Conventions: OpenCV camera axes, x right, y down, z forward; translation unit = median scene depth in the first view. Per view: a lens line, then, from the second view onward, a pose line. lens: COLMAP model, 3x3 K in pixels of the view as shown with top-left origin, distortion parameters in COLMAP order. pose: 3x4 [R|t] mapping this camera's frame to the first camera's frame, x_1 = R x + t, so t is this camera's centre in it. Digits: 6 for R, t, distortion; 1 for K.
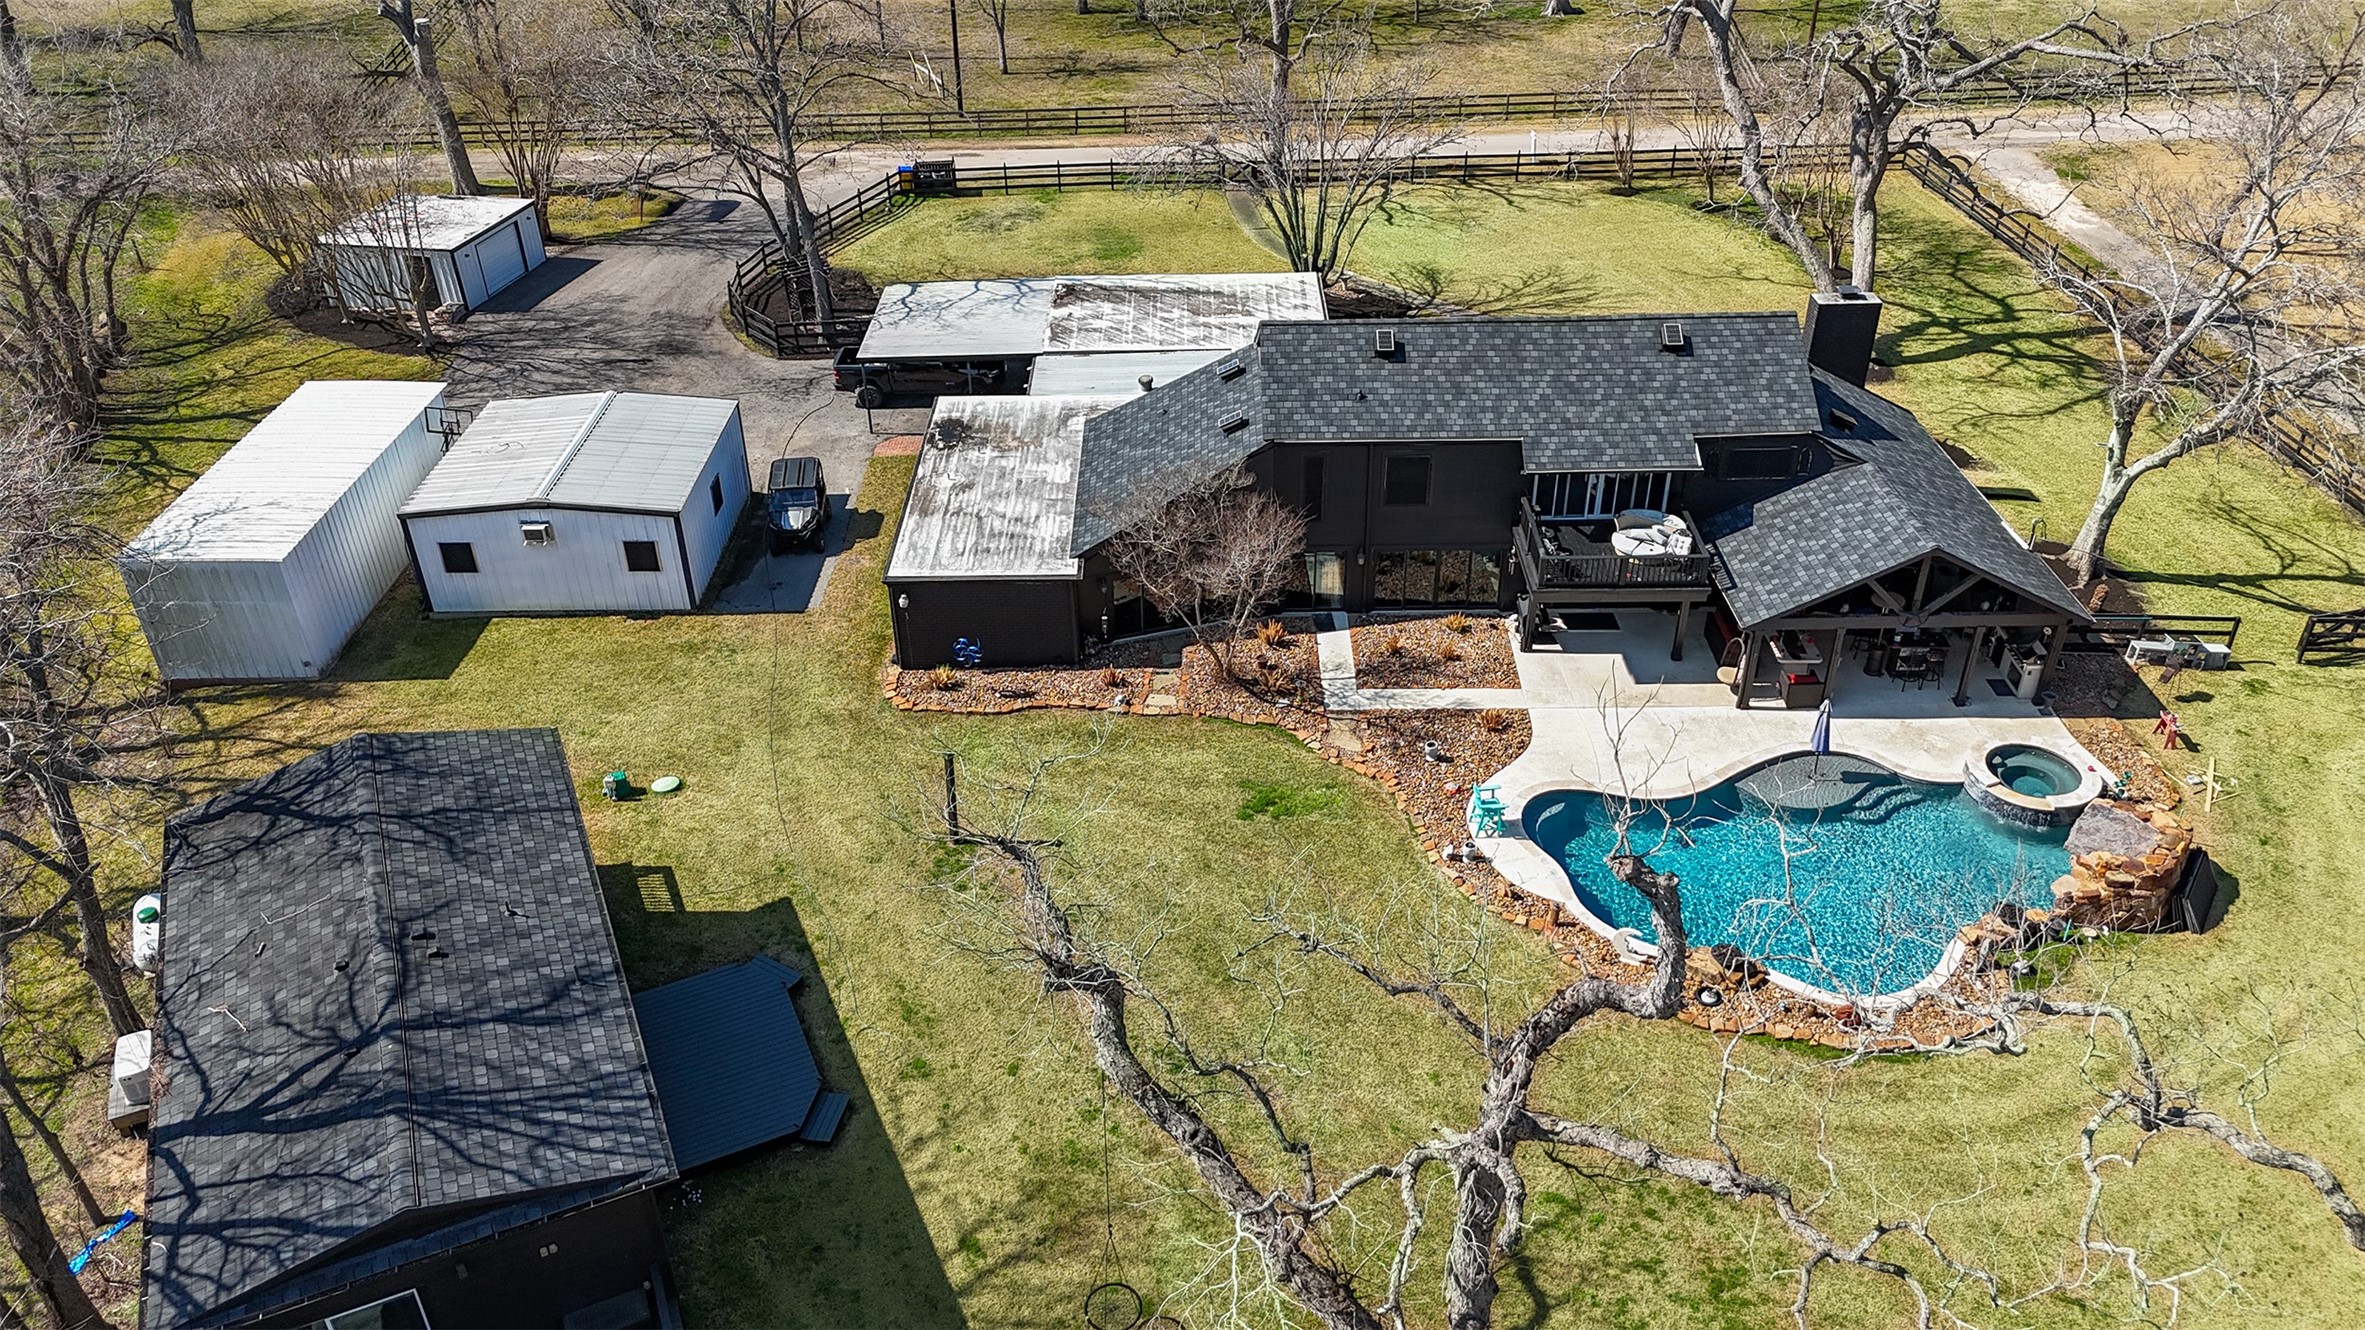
lens RADIAL K [[1737.0, 0, 1187.7], [0, 1737.0, 672.5], [0, 0, 1]] dist [0.072818, -0.067329]
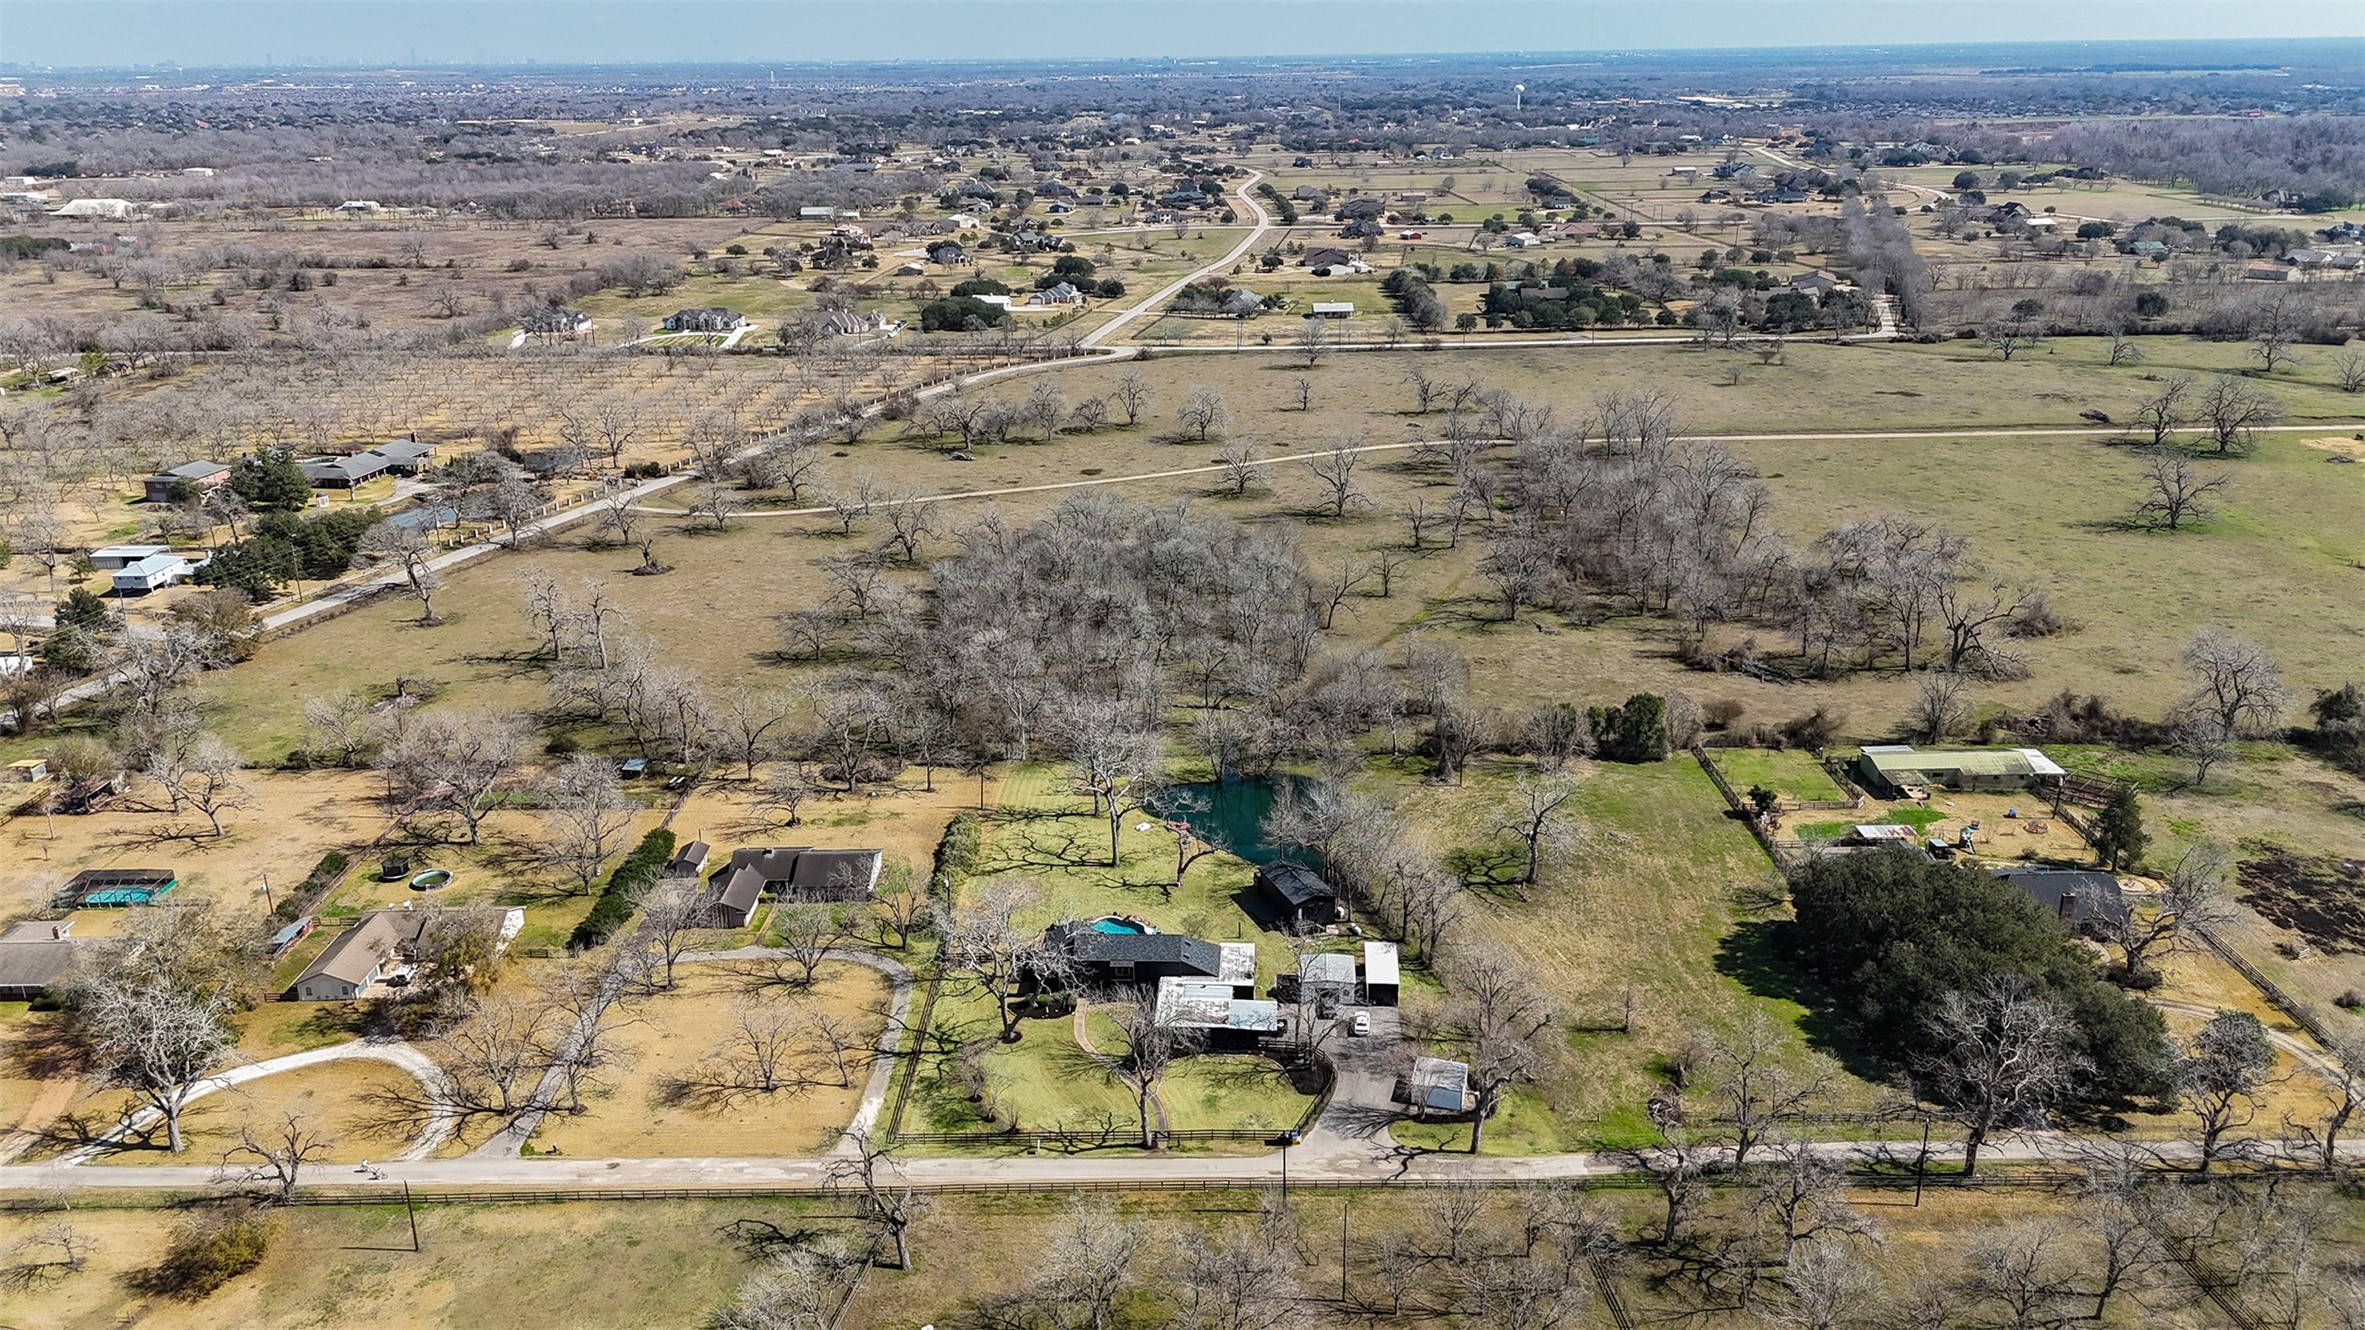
lens RADIAL K [[1737.0, 0, 1186.2], [0, 1737.0, 666.4], [0, 0, 1]] dist [0.072818, -0.067329]
pose [[-0.998099, 0.004982, 0.061422, -0.289061], [0.051603, 0.612395, 0.788866, -4.757272], [-0.033684, 0.790536, -0.611489, 3.552932]]
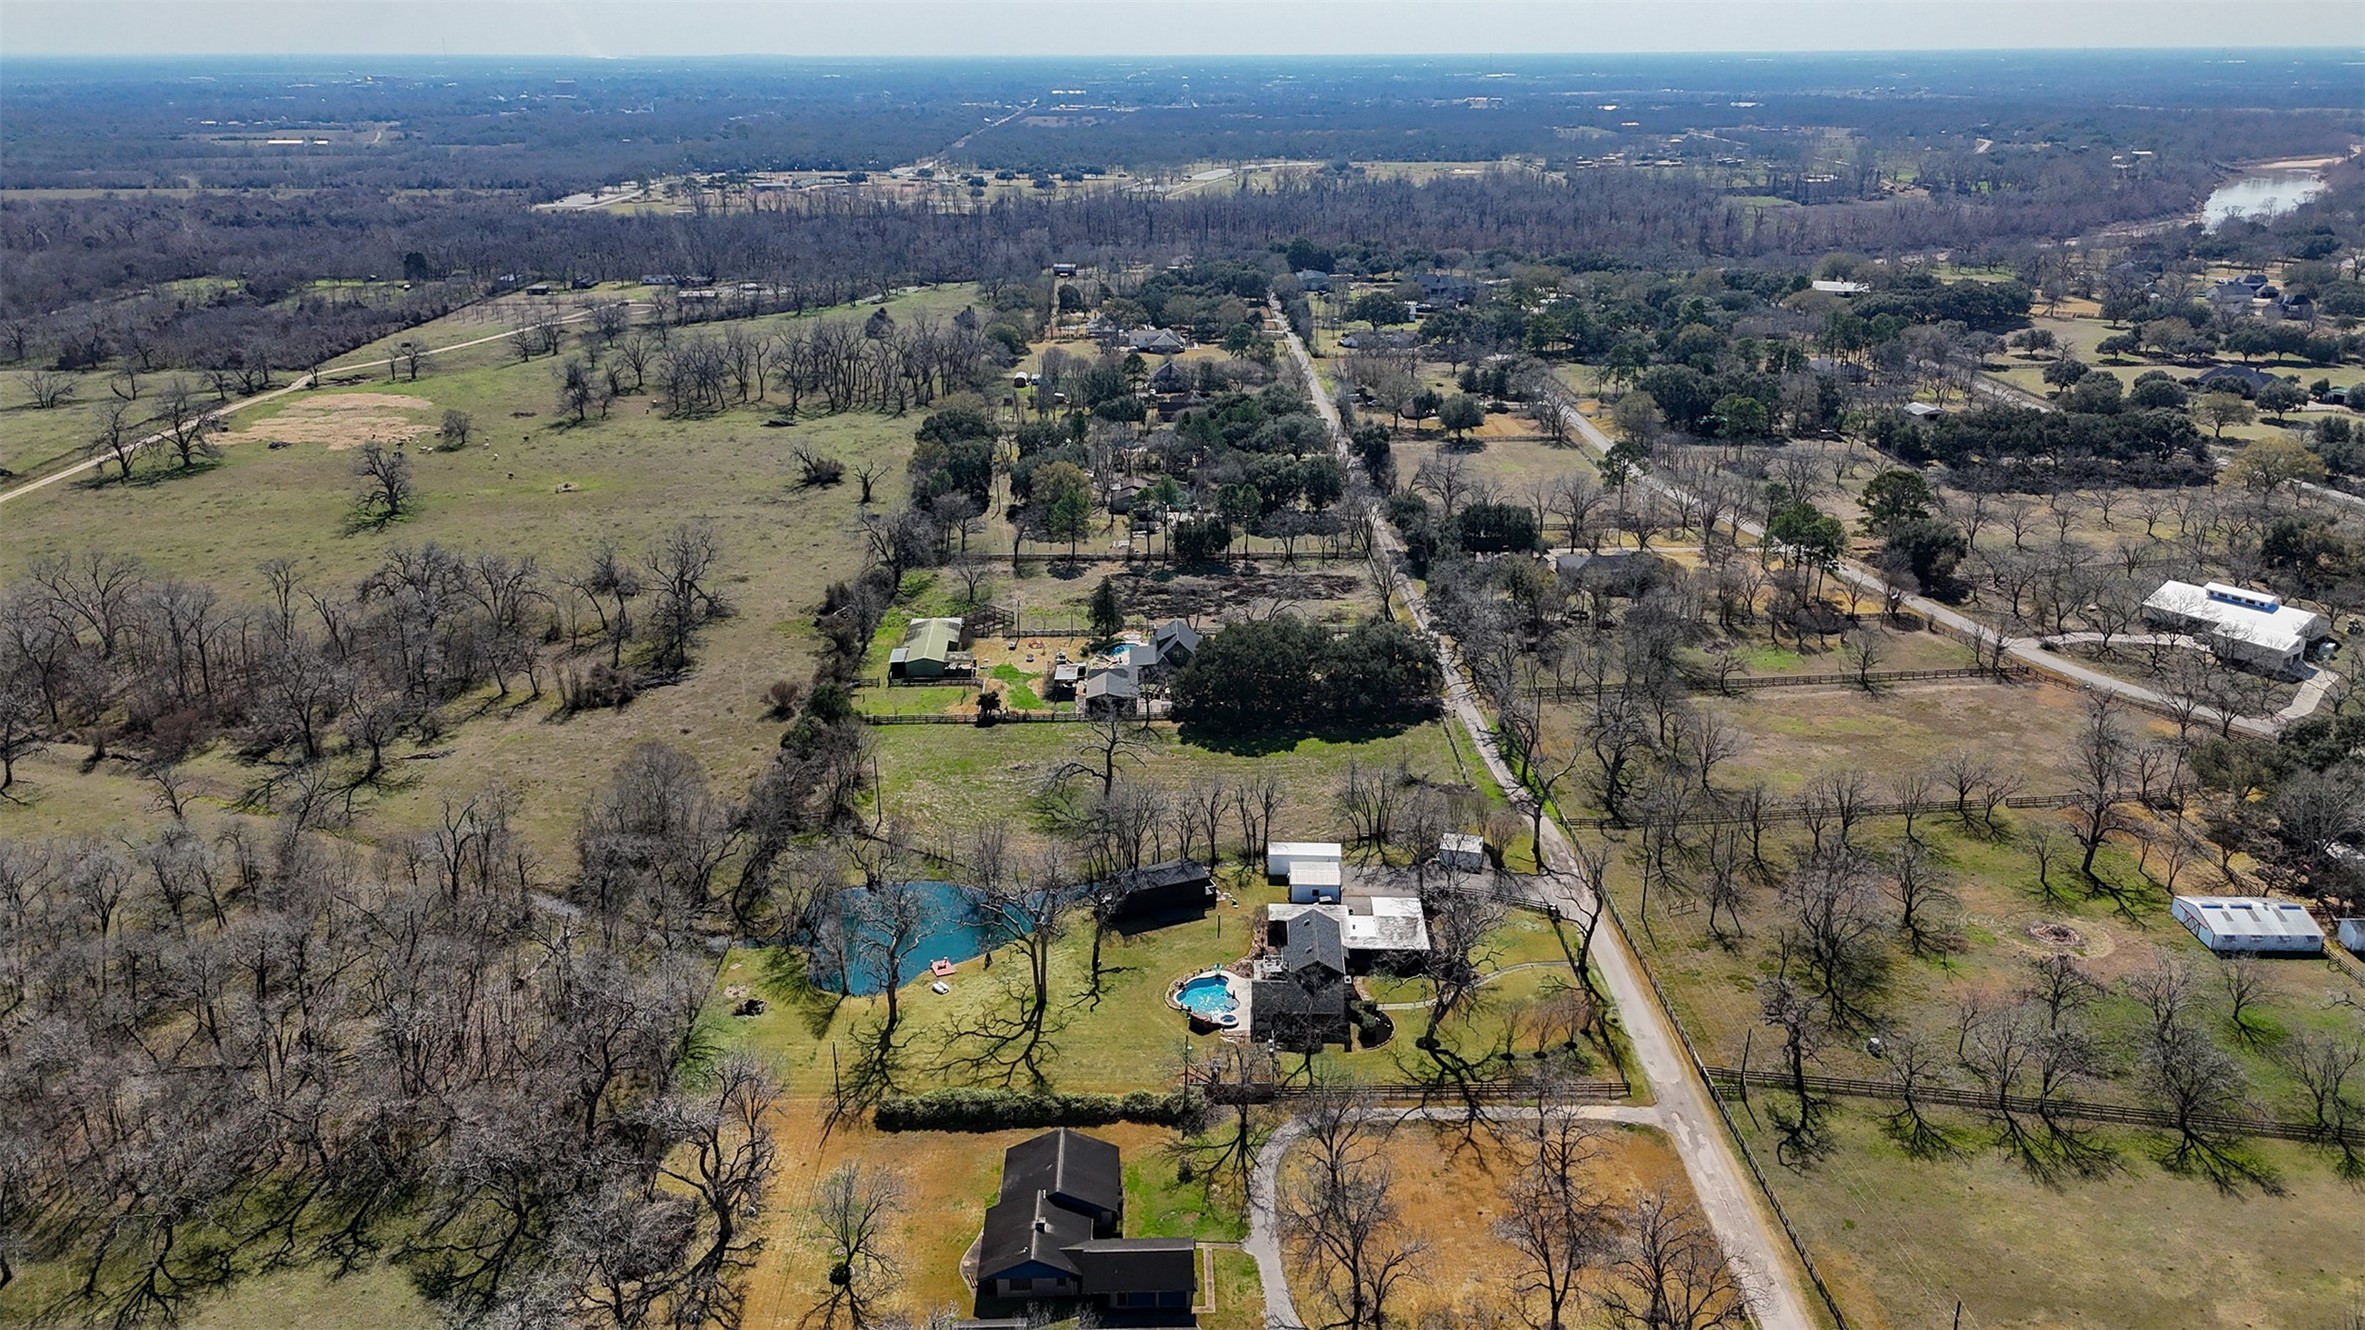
lens RADIAL K [[1737.0, 0, 1194.9], [0, 1737.0, 657.8], [0, 0, 1]] dist [0.072818, -0.067329]
pose [[-0.031919, 0.342778, -0.938874, 4.750224], [-0.538305, 0.785580, 0.305111, -2.226093], [0.842146, 0.515139, 0.159444, -0.502435]]
